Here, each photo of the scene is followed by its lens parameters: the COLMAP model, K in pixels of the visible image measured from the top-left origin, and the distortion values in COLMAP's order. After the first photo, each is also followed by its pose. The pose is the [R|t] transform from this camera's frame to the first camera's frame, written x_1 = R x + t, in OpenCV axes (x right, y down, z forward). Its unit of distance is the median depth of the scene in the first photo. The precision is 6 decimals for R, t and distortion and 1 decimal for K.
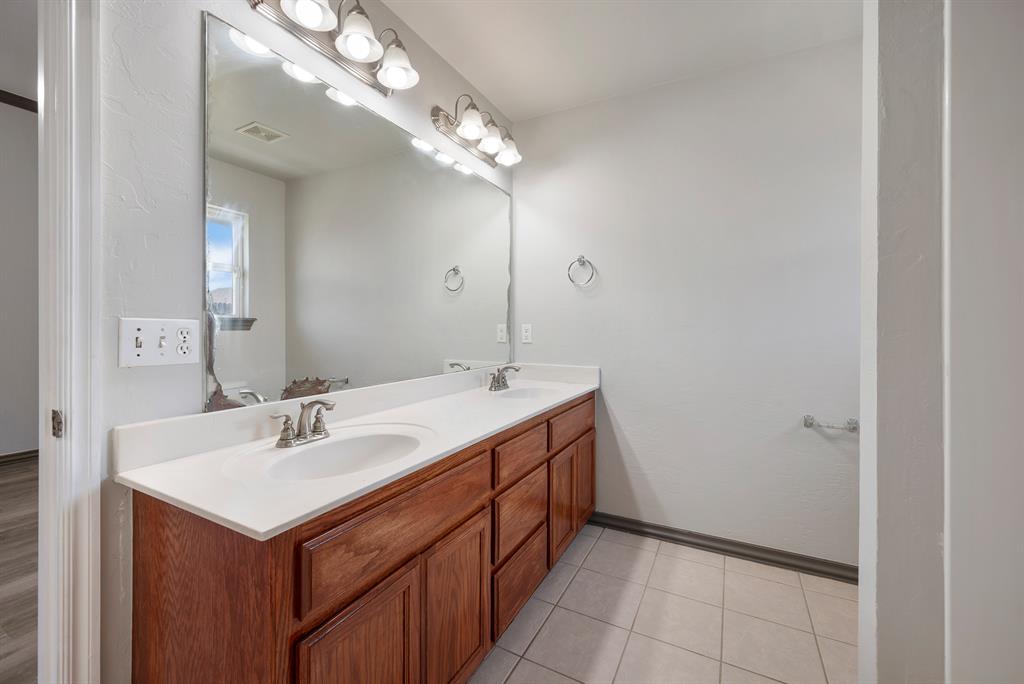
lens RADIAL K [[415.7, 0, 515.7], [0, 415.7, 326.8], [0, 0, 1]] dist [0.007706, 0.000015]
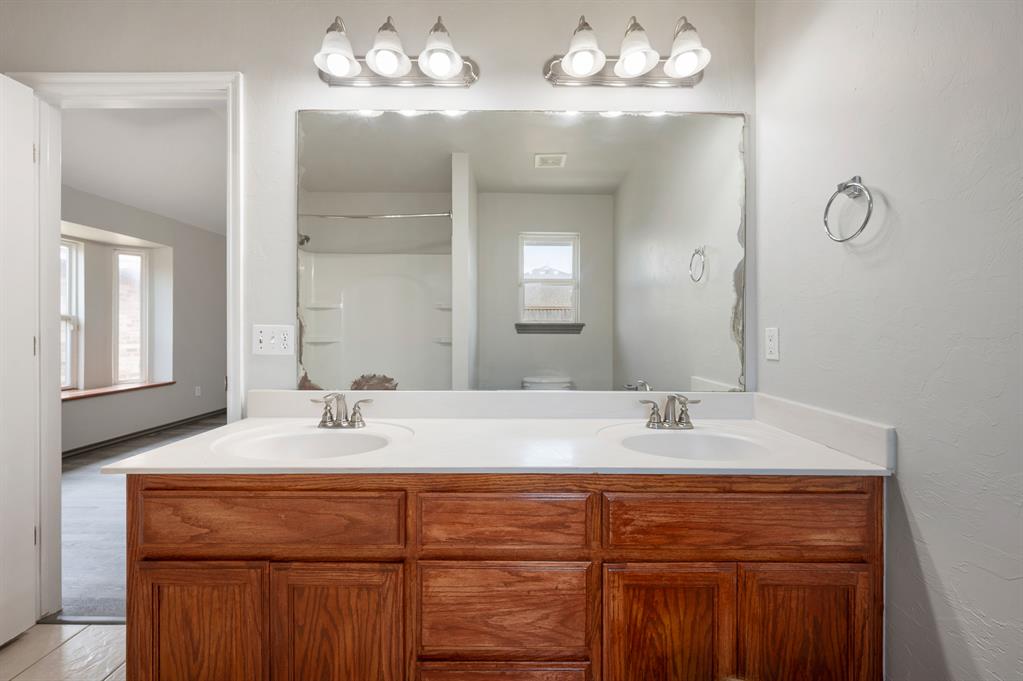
lens RADIAL K [[413.6, 0, 511.5], [0, 413.6, 329.1], [0, 0, 1]] dist [-0.000731, -0.000116]
pose [[0.465123, -0.002924, -0.885241, 0.760838], [-0.002294, 0.999987, -0.004508, 0.000704], [0.885243, 0.004127, 0.465110, 0.885460]]
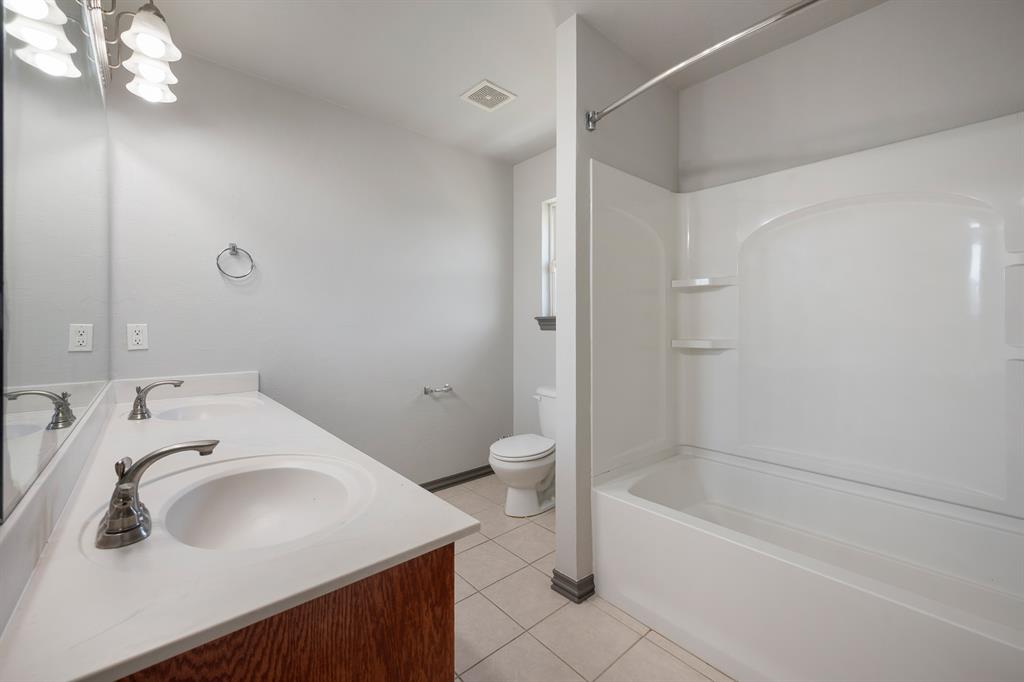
lens RADIAL K [[409.1, 0, 513.5], [0, 409.1, 328.9], [0, 0, 1]] dist [0.001319, 0.000246]
pose [[0.358401, -0.009077, 0.933523, -0.838412], [0.002615, 0.999959, 0.008719, -0.002604], [-0.933564, -0.000684, 0.358410, 0.304299]]
